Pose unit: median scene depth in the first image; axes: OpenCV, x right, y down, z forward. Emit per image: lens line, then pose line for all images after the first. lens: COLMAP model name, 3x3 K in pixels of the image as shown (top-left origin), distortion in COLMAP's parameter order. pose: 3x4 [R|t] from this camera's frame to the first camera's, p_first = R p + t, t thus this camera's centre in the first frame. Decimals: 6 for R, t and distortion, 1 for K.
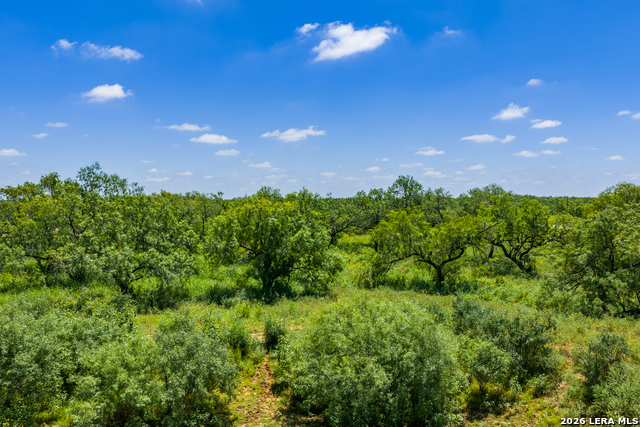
lens RADIAL K [[512.7, 0, 320.0], [0, 512.7, 213.5], [0, 0, 1]] dist [0.014388, 0.002786]
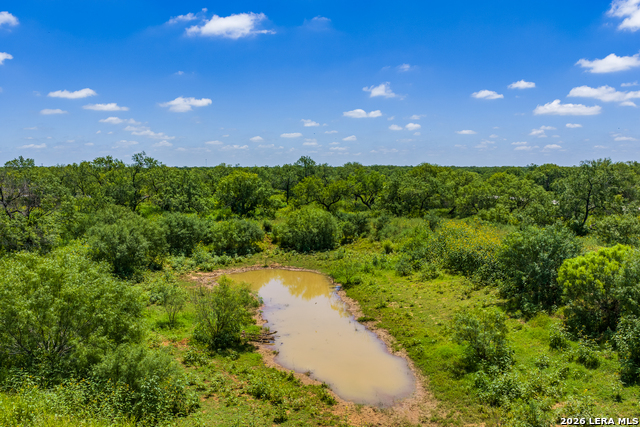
lens RADIAL K [[512.7, 0, 320.0], [0, 512.7, 213.5], [0, 0, 1]] dist [0.014388, 0.002786]
pose [[0.973030, -0.018995, 0.229897, -0.237076], [0.004486, 0.997974, 0.063468, 0.007613], [-0.230637, -0.060725, 0.971143, -0.854632]]
